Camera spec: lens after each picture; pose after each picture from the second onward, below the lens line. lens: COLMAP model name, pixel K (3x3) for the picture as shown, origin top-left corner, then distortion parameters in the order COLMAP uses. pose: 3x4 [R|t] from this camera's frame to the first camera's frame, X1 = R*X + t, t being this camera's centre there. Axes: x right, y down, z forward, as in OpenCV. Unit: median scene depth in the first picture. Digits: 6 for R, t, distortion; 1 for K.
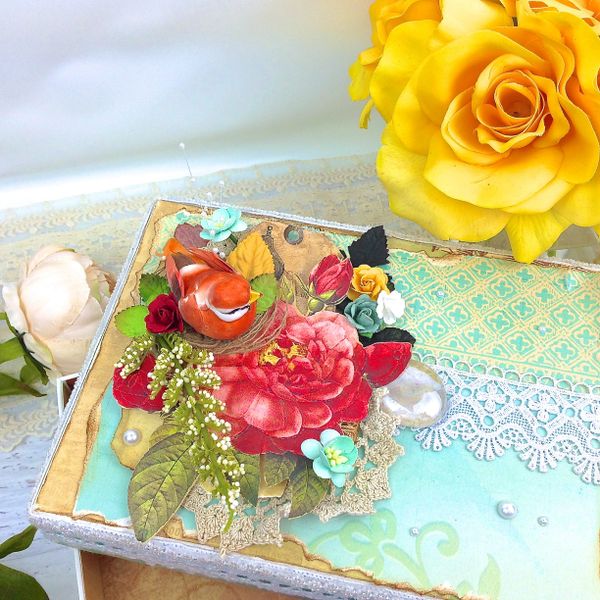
lens RADIAL K [[769.1, 0, 300.0], [0, 769.1, 300.0], [0, 0, 1]] dist [0.027374, 0.009802]
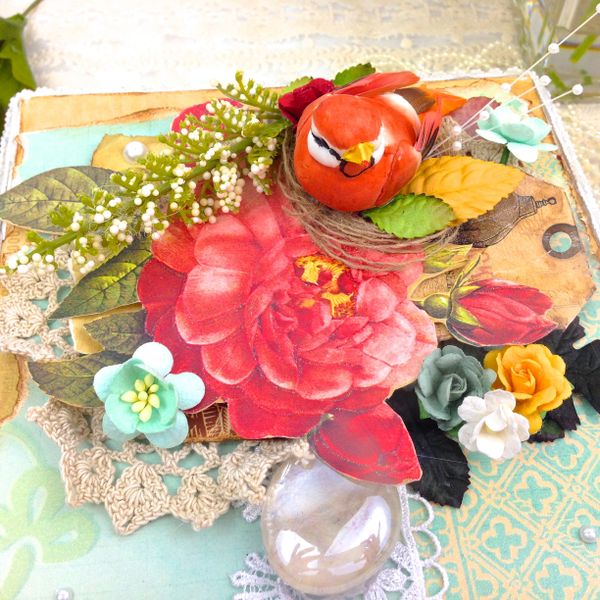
lens RADIAL K [[769.1, 0, 300.0], [0, 769.1, 300.0], [0, 0, 1]] dist [0.027374, 0.009802]
pose [[0.304270, 0.802272, -0.513595, 0.277003], [-0.827024, 0.490029, 0.275505, -0.067057], [0.472706, 0.340928, 0.812599, 0.529222]]
